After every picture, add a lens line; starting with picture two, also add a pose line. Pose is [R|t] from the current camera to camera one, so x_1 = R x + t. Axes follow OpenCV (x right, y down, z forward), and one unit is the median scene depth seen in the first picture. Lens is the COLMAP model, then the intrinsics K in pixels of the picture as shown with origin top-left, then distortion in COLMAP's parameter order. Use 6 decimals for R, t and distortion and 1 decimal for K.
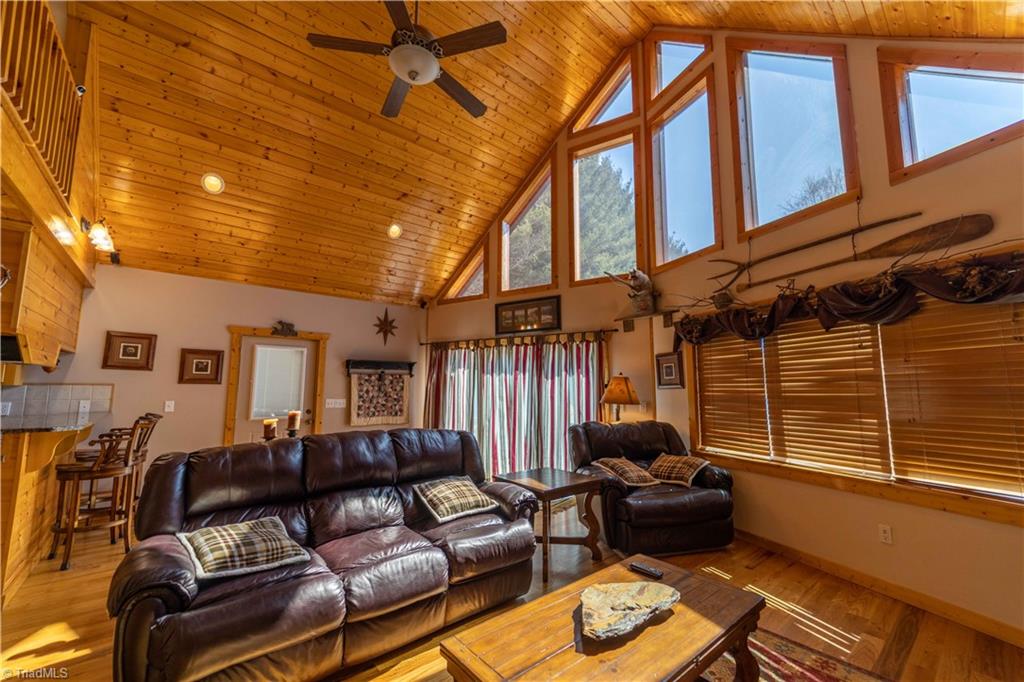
lens RADIAL K [[412.6, 0, 526.3], [0, 412.6, 343.6], [0, 0, 1]] dist [-0.000331, -0.001123]
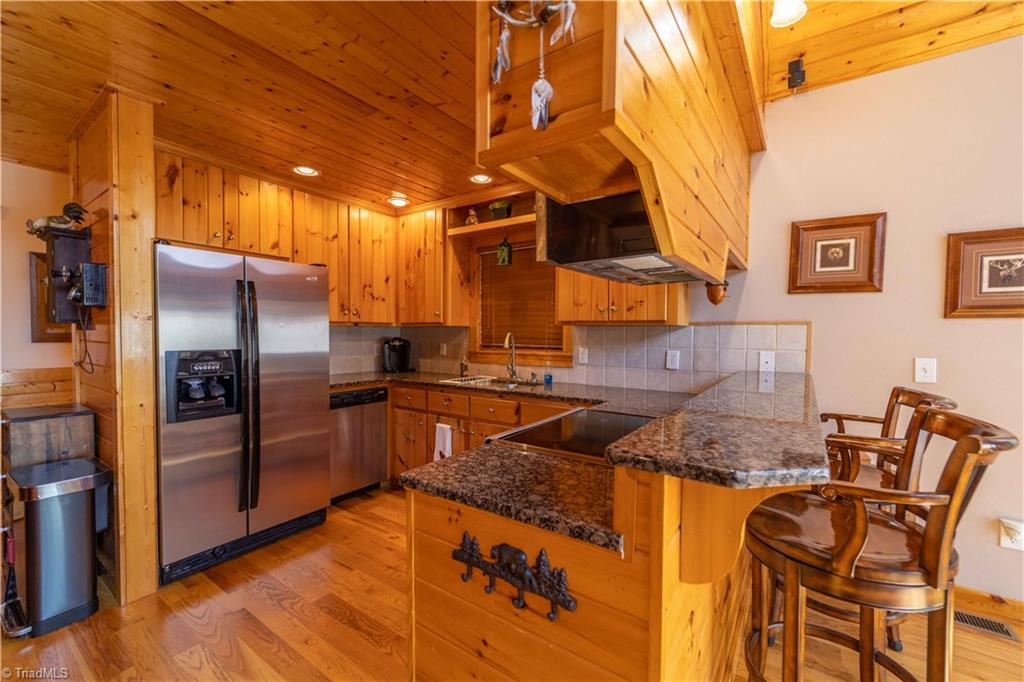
lens RADIAL K [[422.8, 0, 508.7], [0, 422.8, 346.5], [0, 0, 1]] dist [0.001588, -0.000077]
pose [[0.247585, 0.030853, -0.968375, -0.586586], [0.098575, 0.993504, 0.056856, 0.062169], [0.963839, -0.109534, 0.242935, 0.508463]]
